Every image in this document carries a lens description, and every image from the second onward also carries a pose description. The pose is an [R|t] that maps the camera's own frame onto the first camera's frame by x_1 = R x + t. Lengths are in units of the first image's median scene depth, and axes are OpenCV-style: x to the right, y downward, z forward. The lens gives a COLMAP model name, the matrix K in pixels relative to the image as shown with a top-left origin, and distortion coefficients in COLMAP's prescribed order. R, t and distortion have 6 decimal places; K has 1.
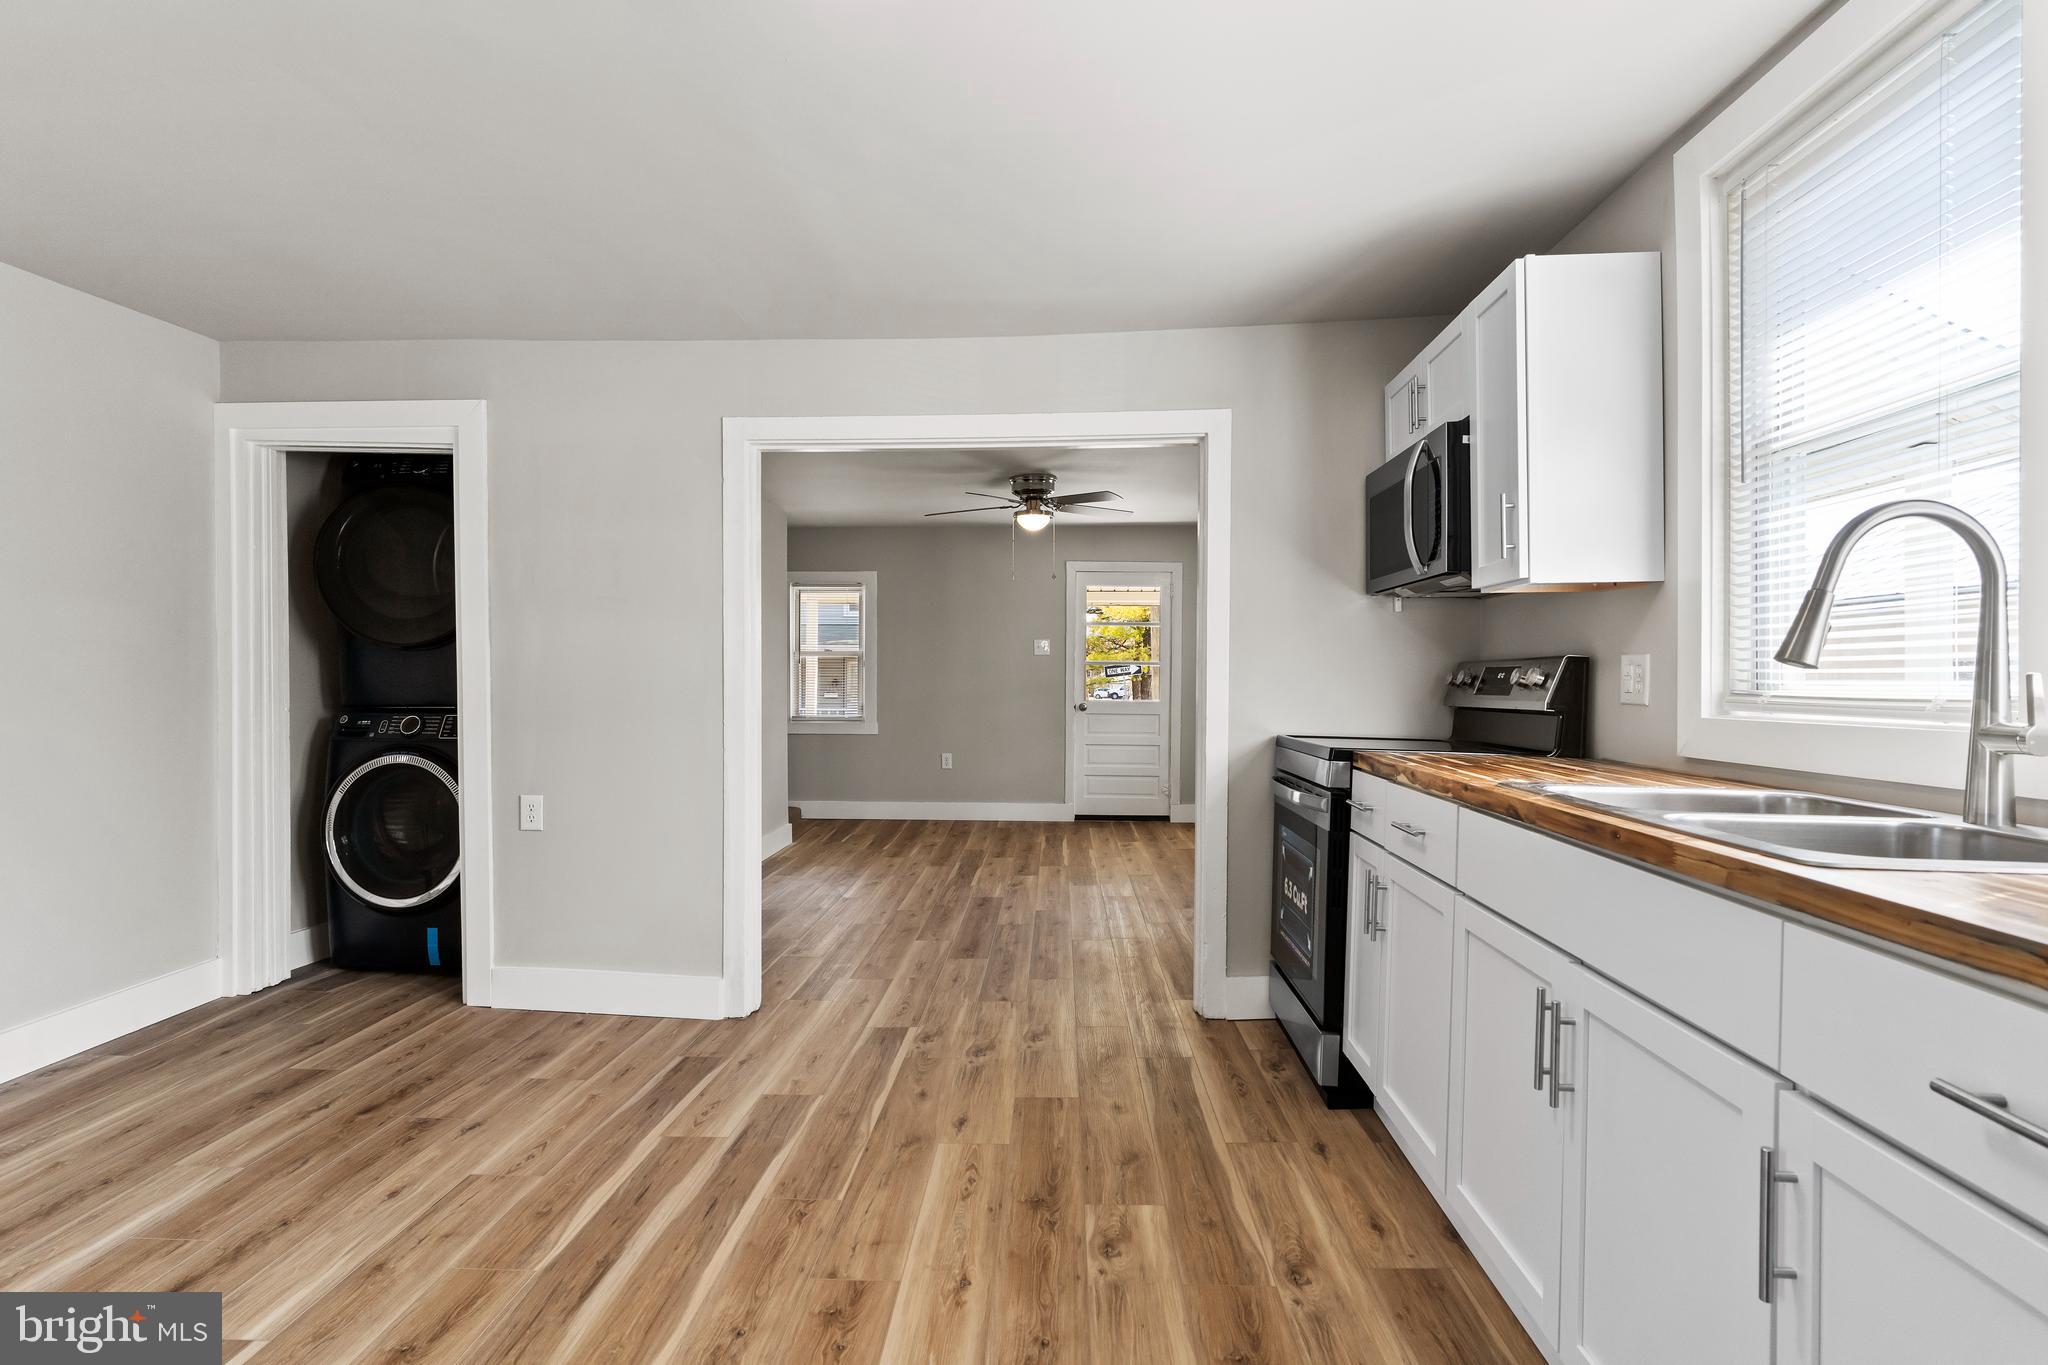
lens RADIAL K [[1047.3, 0, 1017.5], [0, 1047.3, 683.7], [0, 0, 1]] dist [-0.001496, 0.000959]
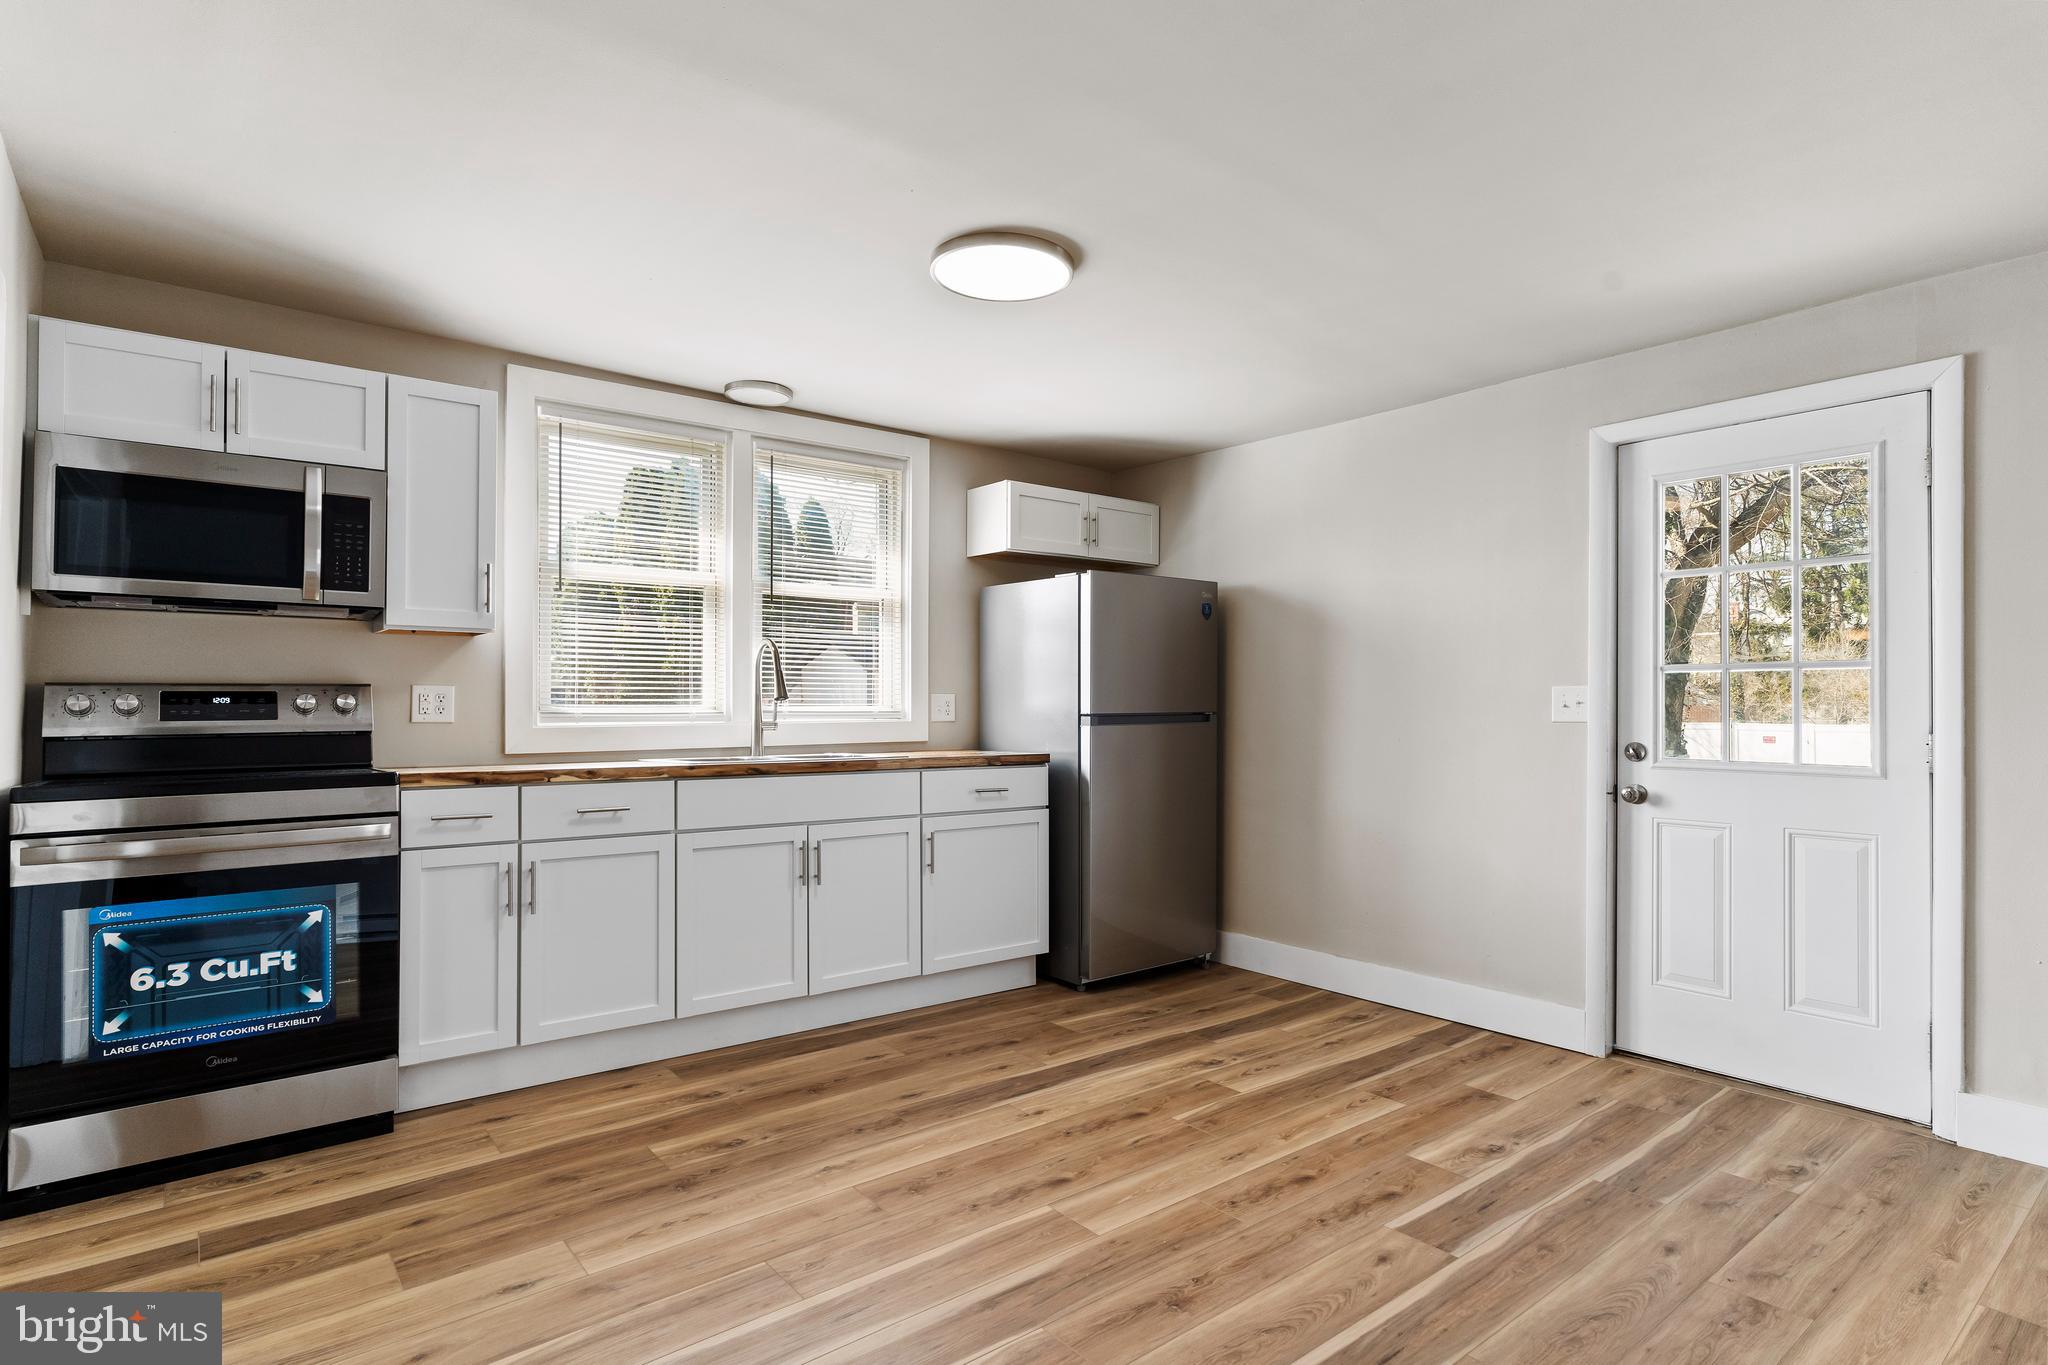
lens RADIAL K [[1047.3, 0, 1017.5], [0, 1047.3, 683.7], [0, 0, 1]] dist [-0.001496, 0.000959]
pose [[-0.656156, 0.012329, 0.754525, -0.677886], [0.000786, 0.999877, -0.015655, -0.006225], [-0.754625, -0.009679, -0.656085, 0.953808]]
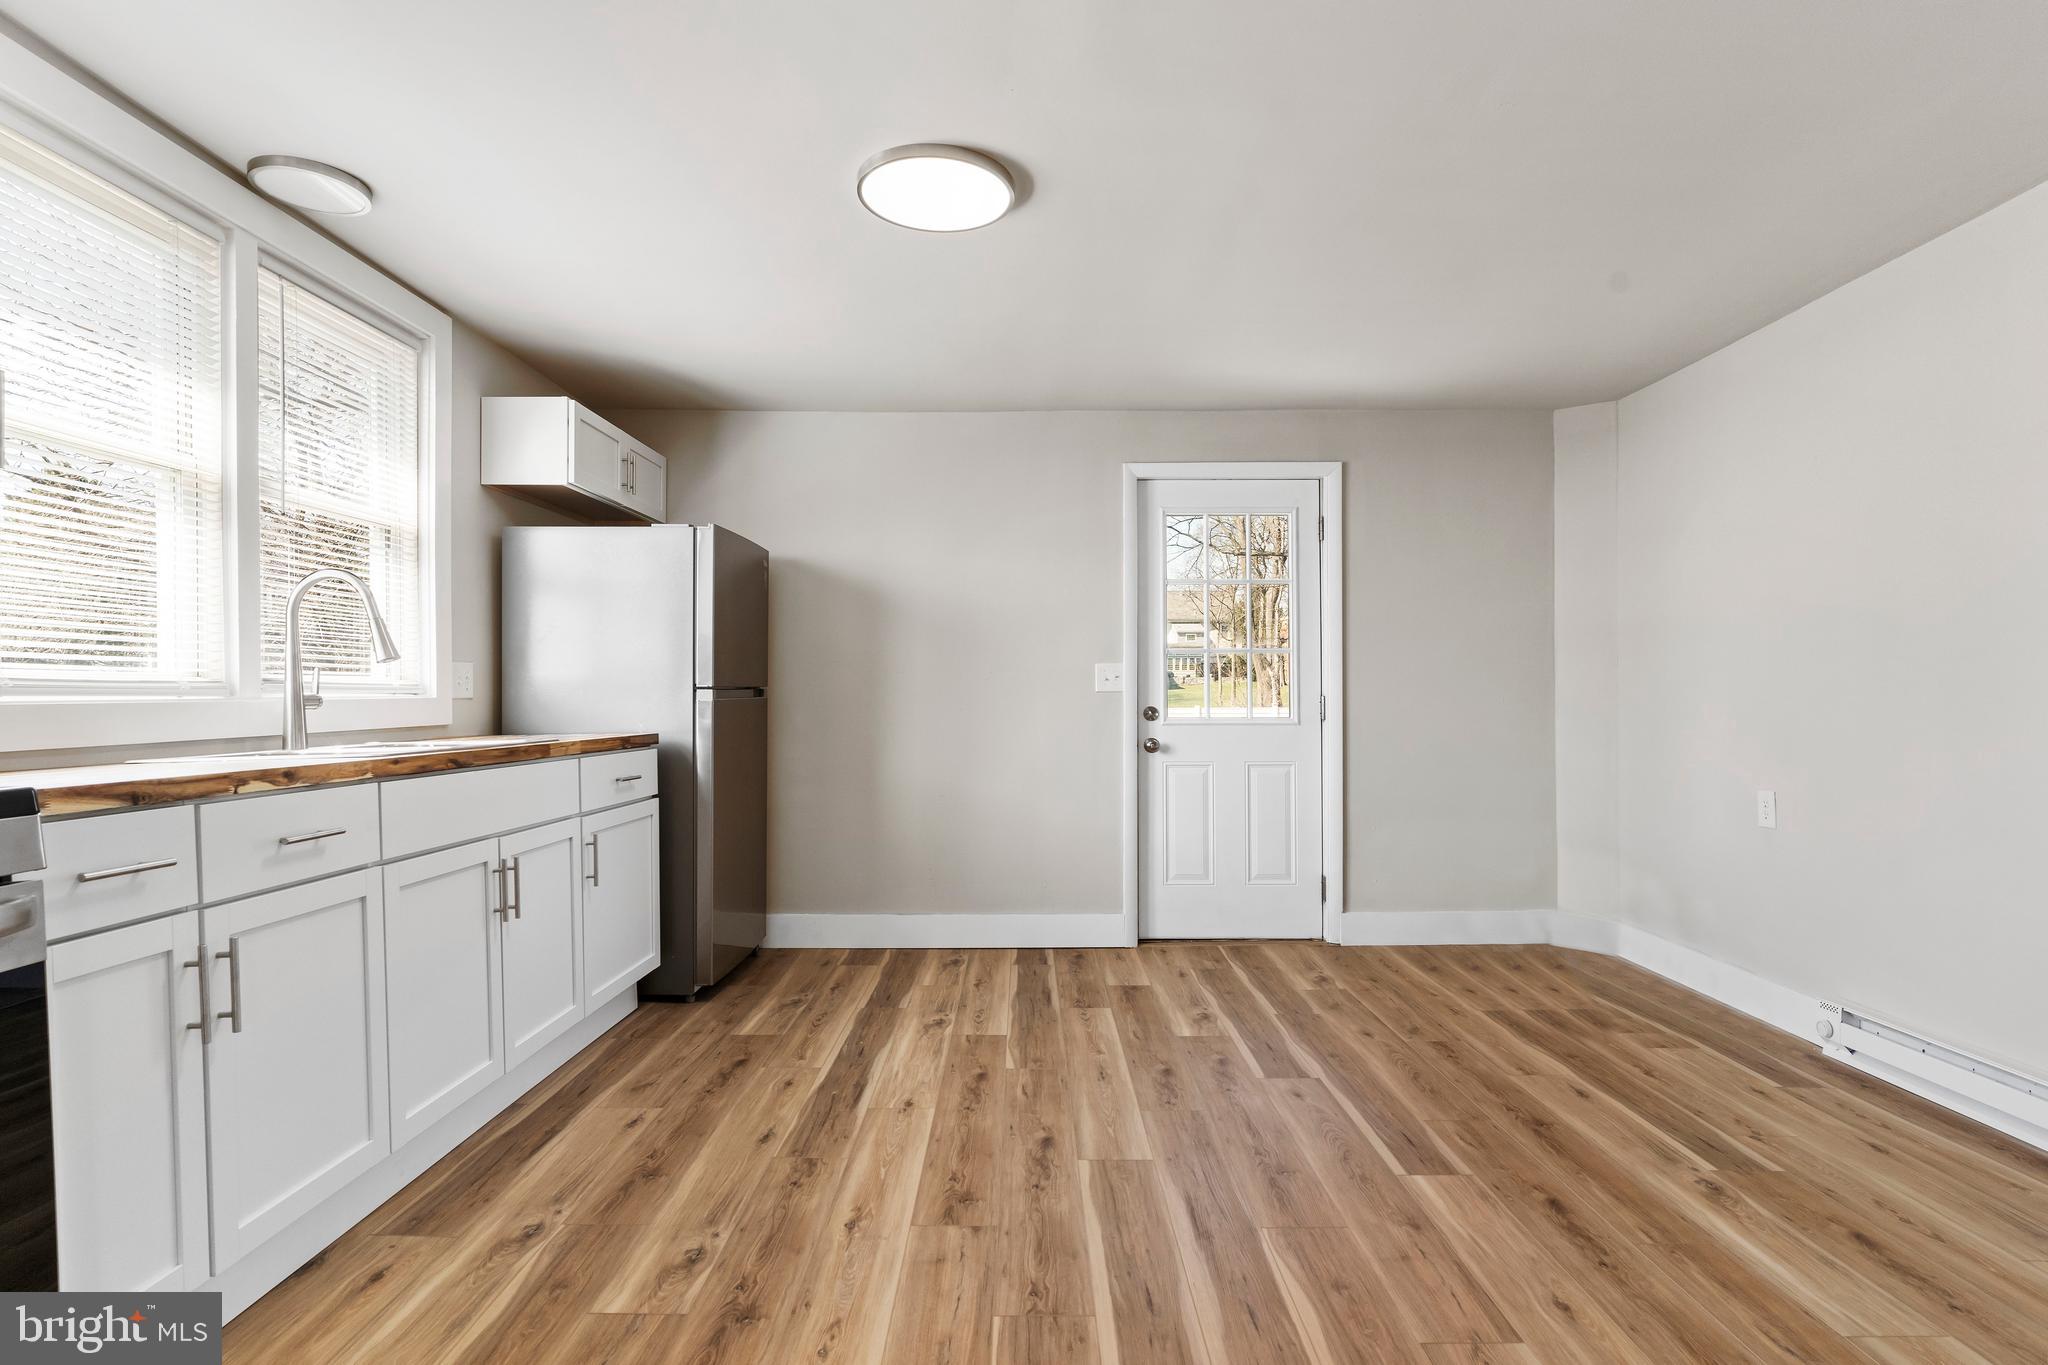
lens RADIAL K [[1053.1, 0, 1016.7], [0, 1053.1, 695.9], [0, 0, 1]] dist [-0.002594, 0.000991]
pose [[-0.999364, 0.001678, -0.035624, -0.103554], [0.001530, 0.999990, 0.004195, 0.014870], [0.035630, 0.004137, -0.999356, 1.178533]]
